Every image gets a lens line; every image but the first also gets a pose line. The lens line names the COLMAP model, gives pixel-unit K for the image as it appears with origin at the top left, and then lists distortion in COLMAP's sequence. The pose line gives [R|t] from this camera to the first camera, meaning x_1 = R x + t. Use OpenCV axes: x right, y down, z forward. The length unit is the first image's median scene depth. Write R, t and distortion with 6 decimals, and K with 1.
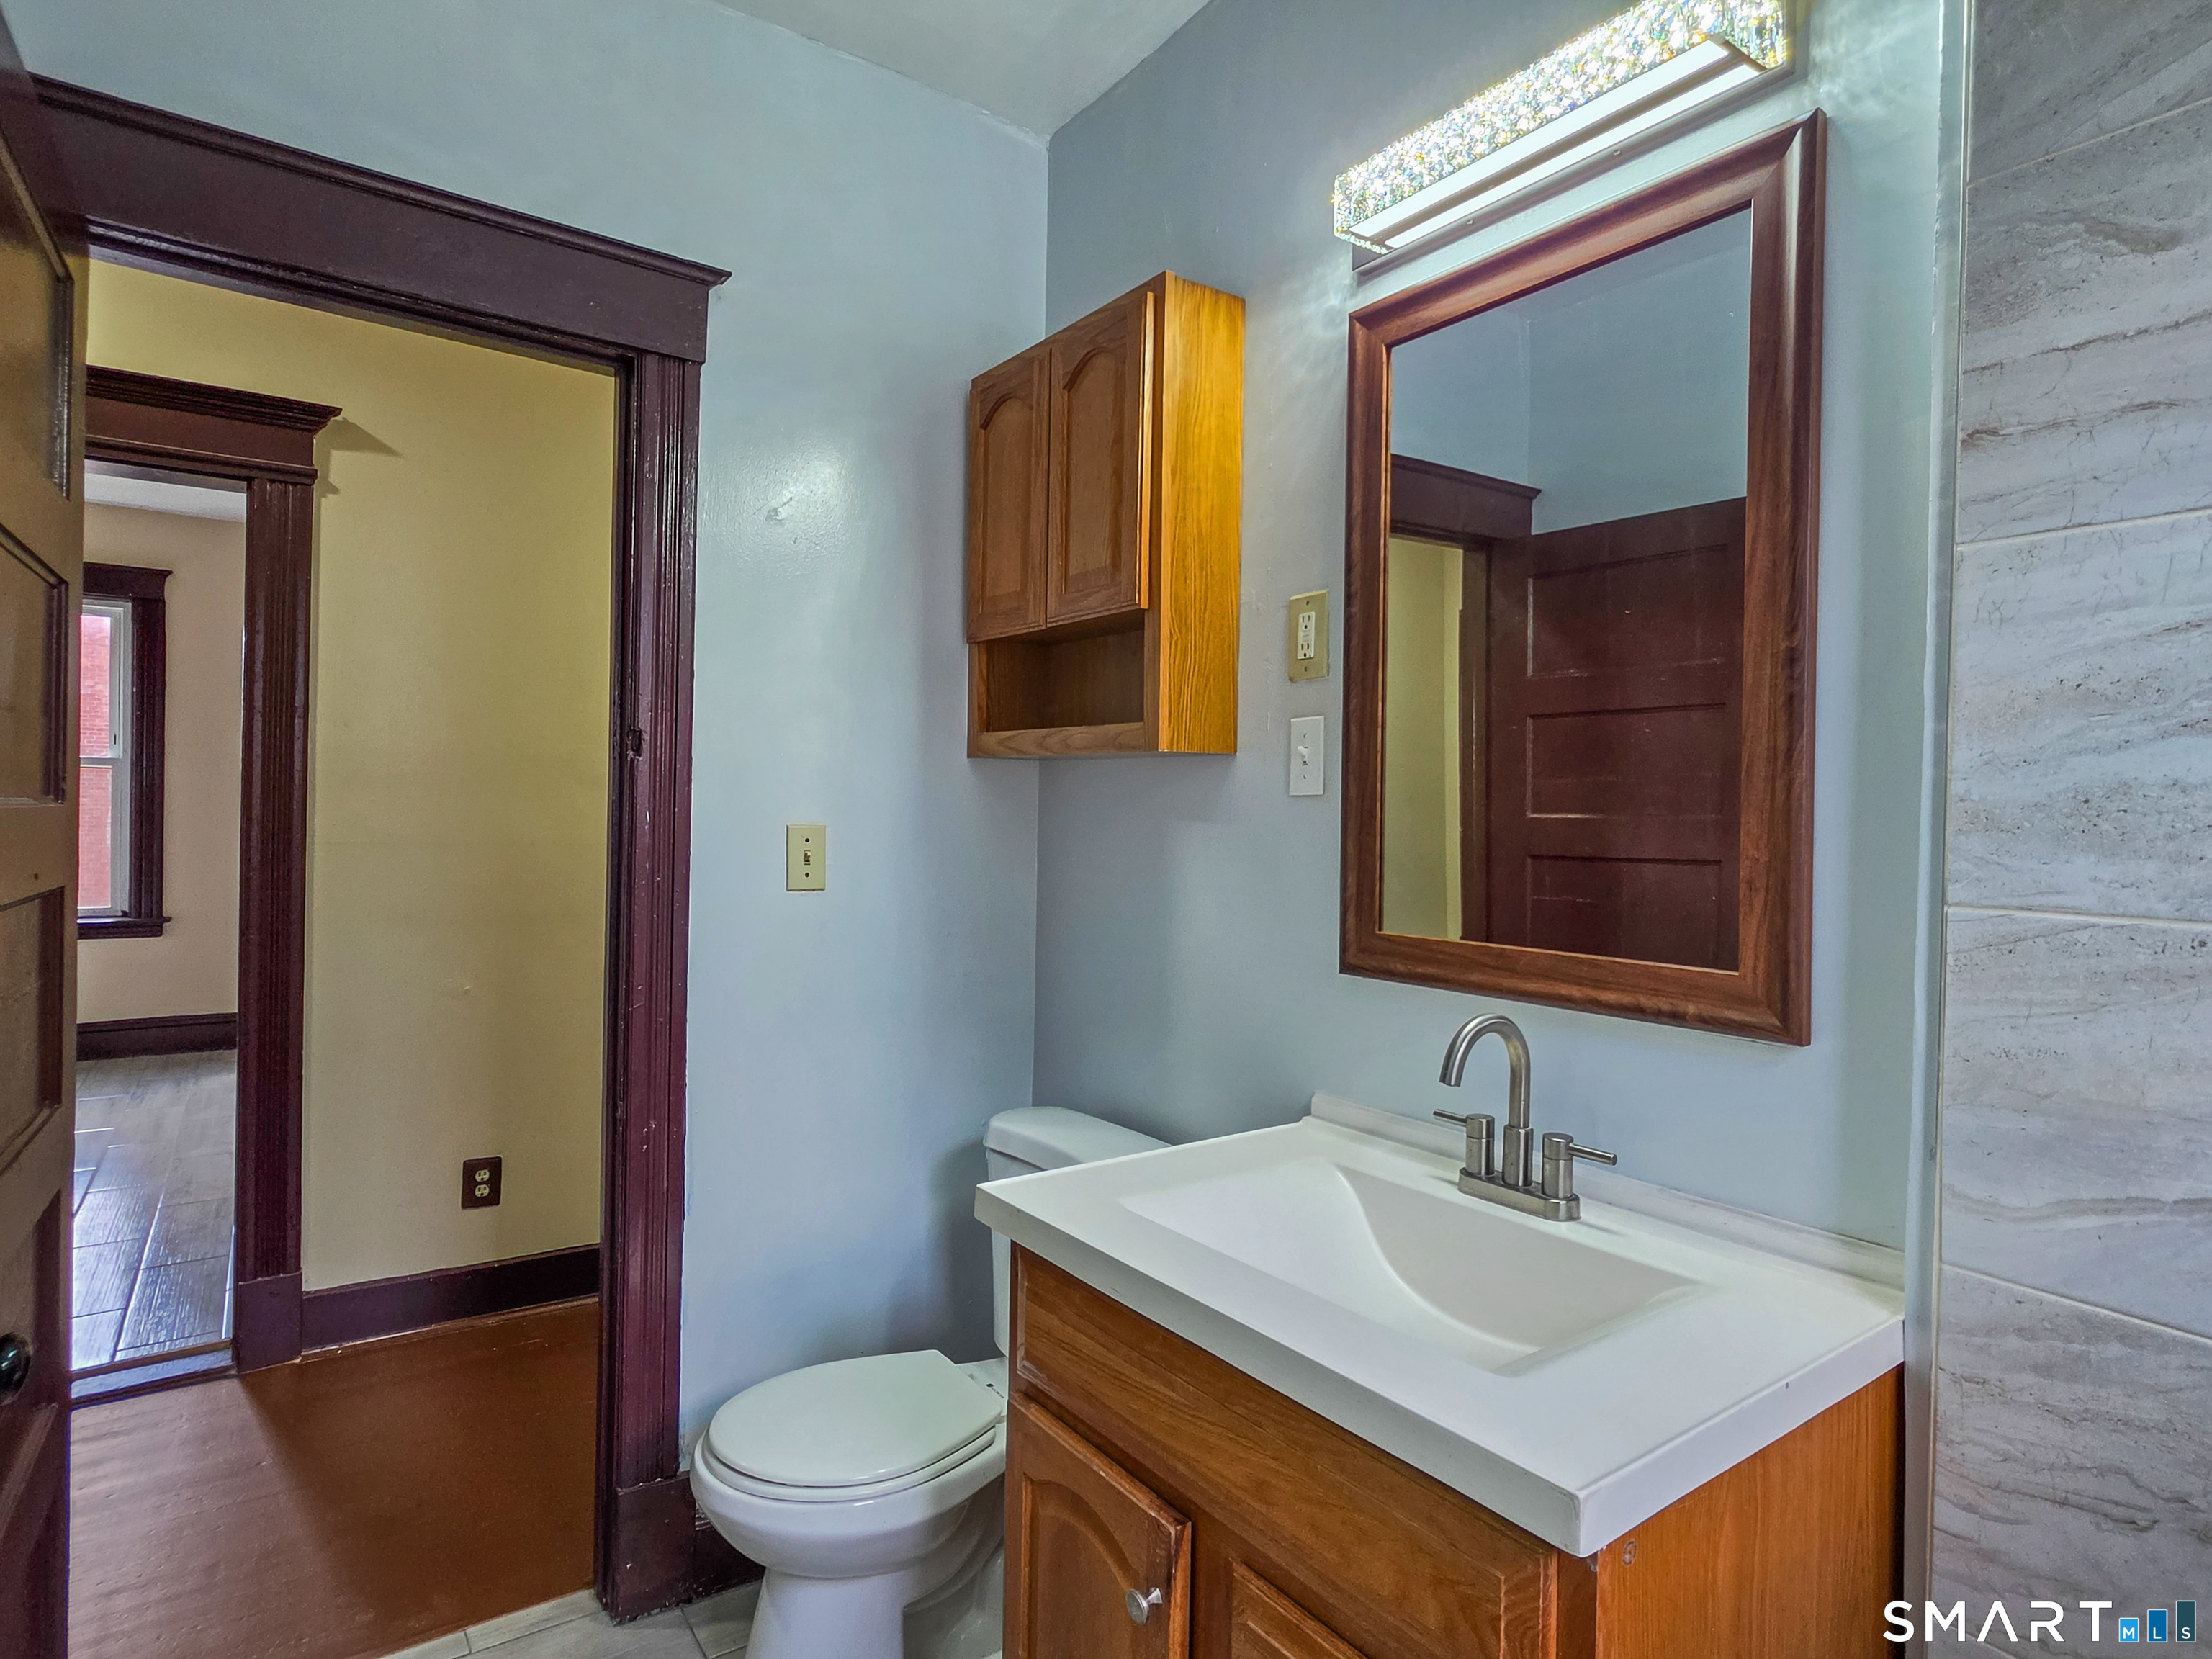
lens RADIAL K [[1201.0, 0, 1114.3], [0, 1201.0, 821.9], [0, 0, 1]] dist [0.028613, 0.000027]
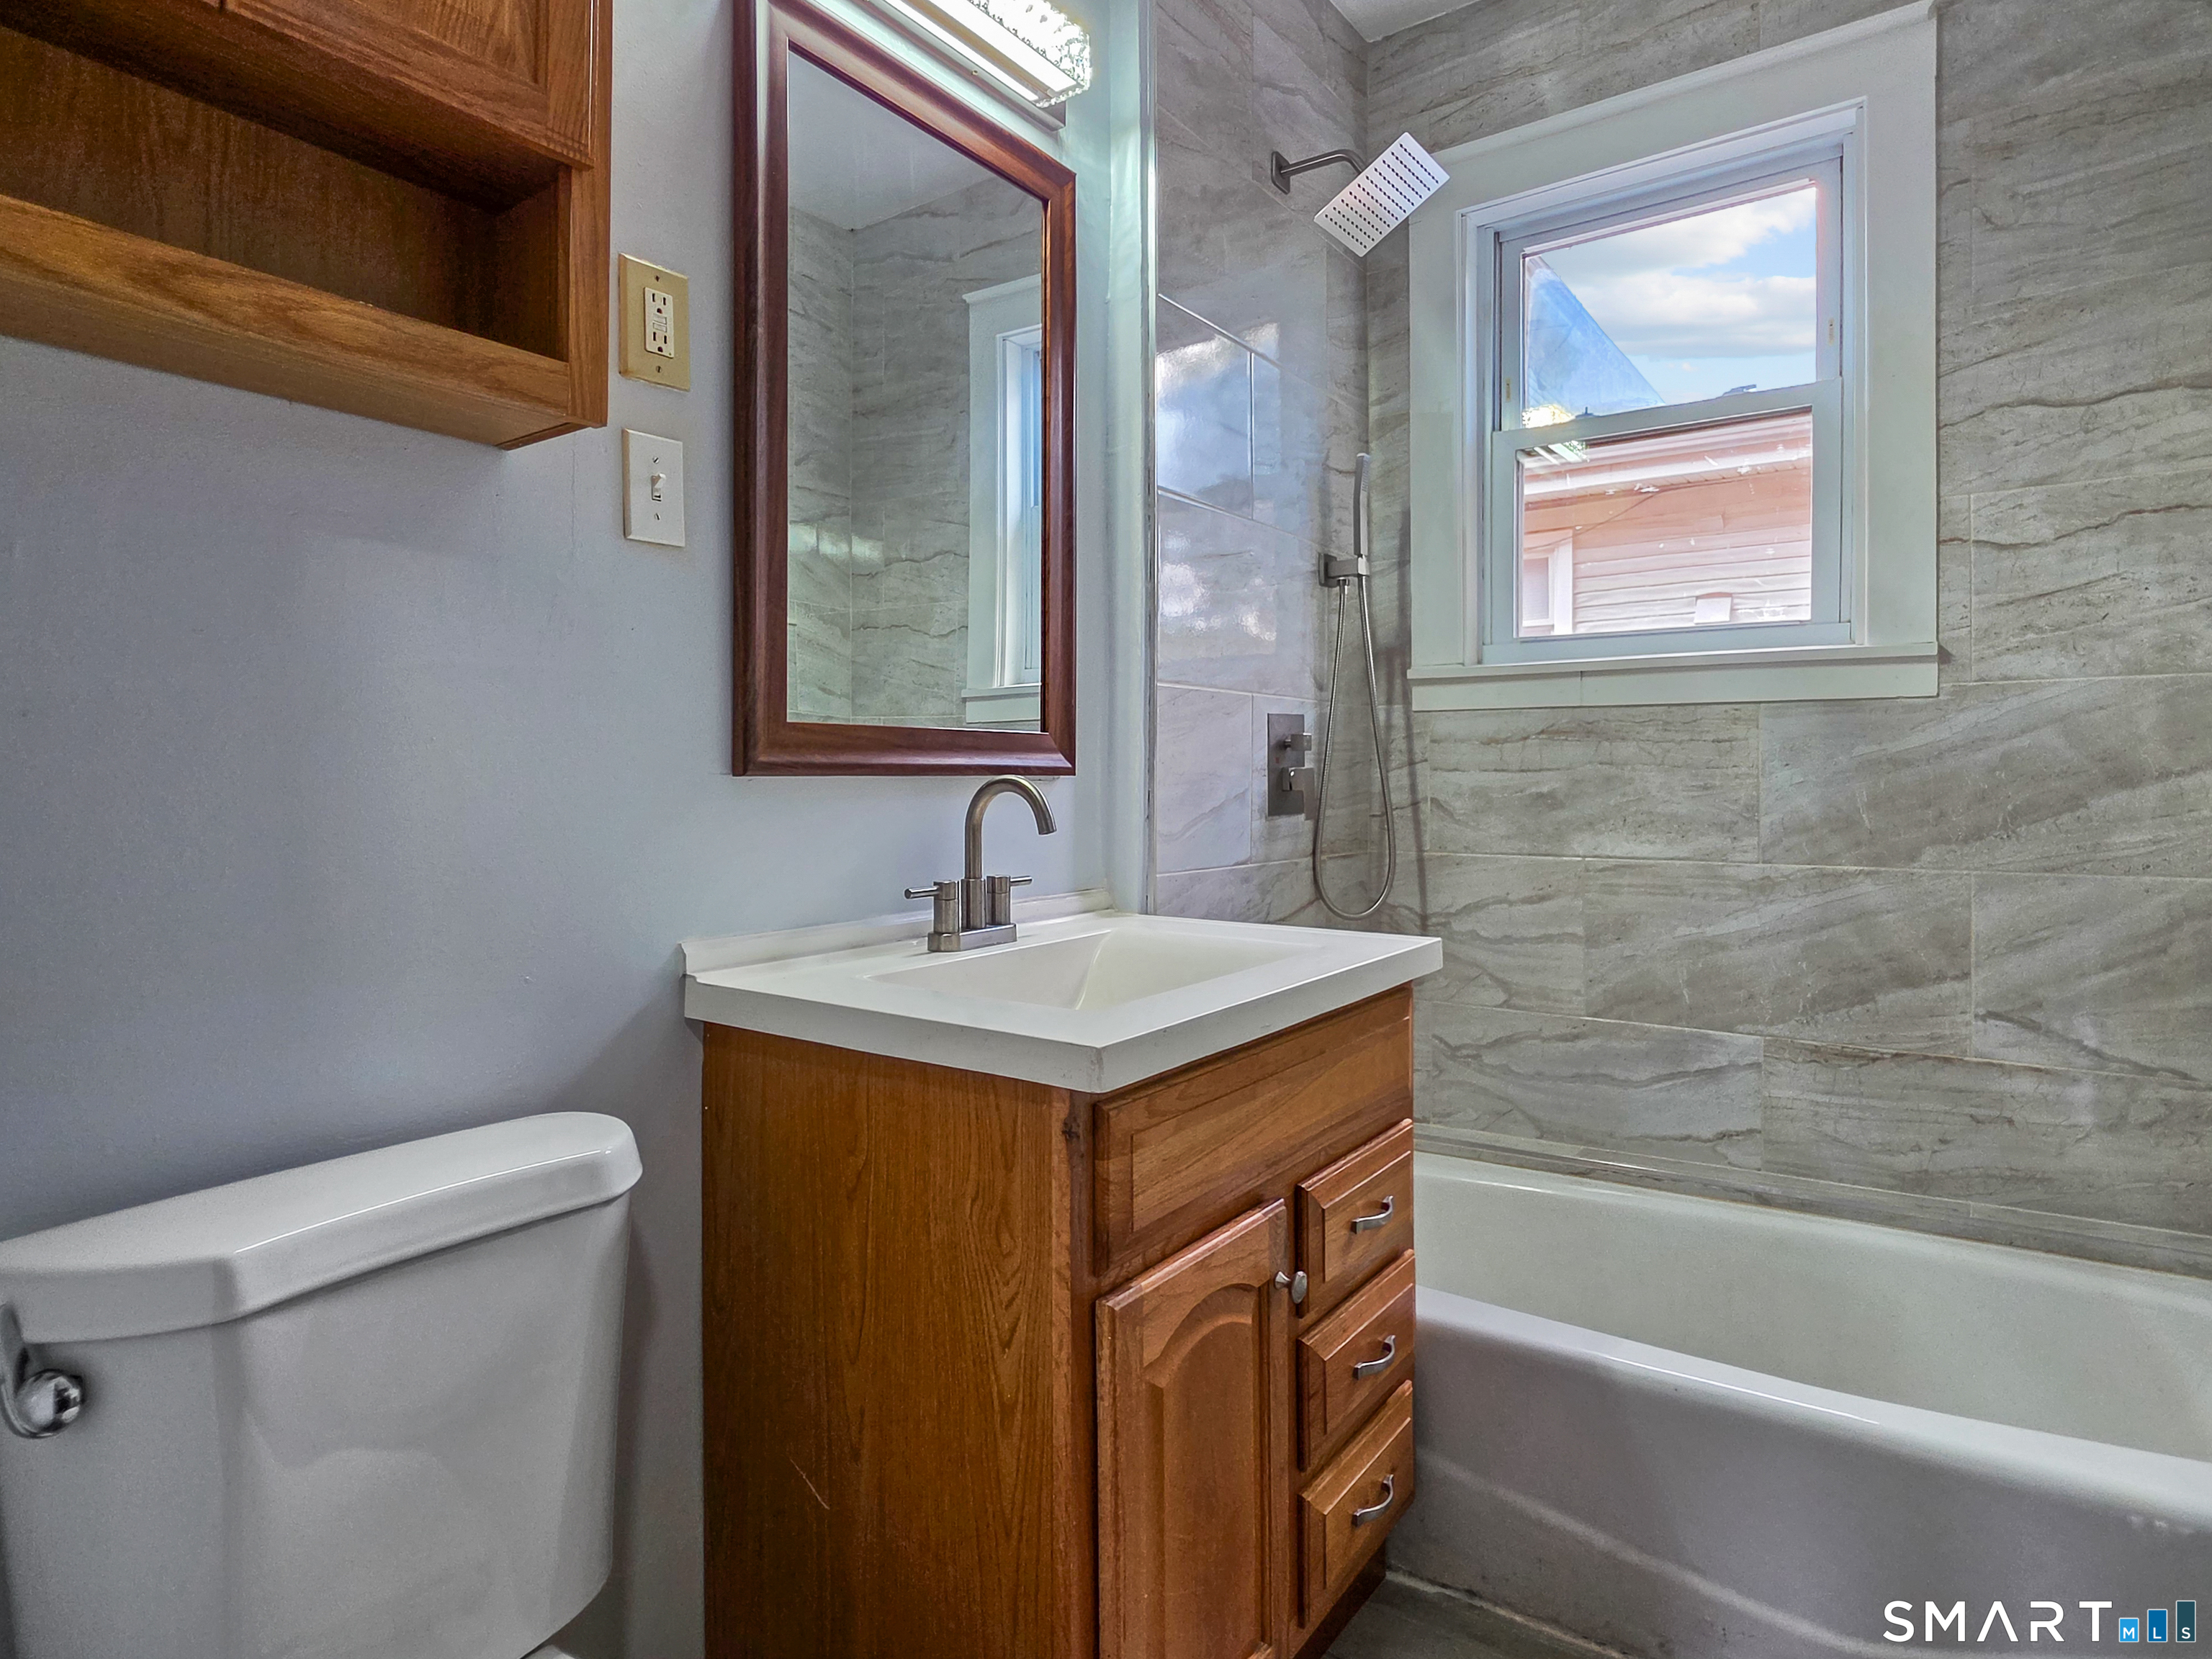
lens RADIAL K [[1209.7, 0, 1111.1], [0, 1209.7, 770.9], [0, 0, 1]] dist [0.003710, -0.015048]
pose [[-0.301665, -0.013398, 0.953320, -0.662331], [0.000774, 0.999897, 0.014297, 0.112426], [-0.953414, 0.005051, -0.301624, 1.020315]]
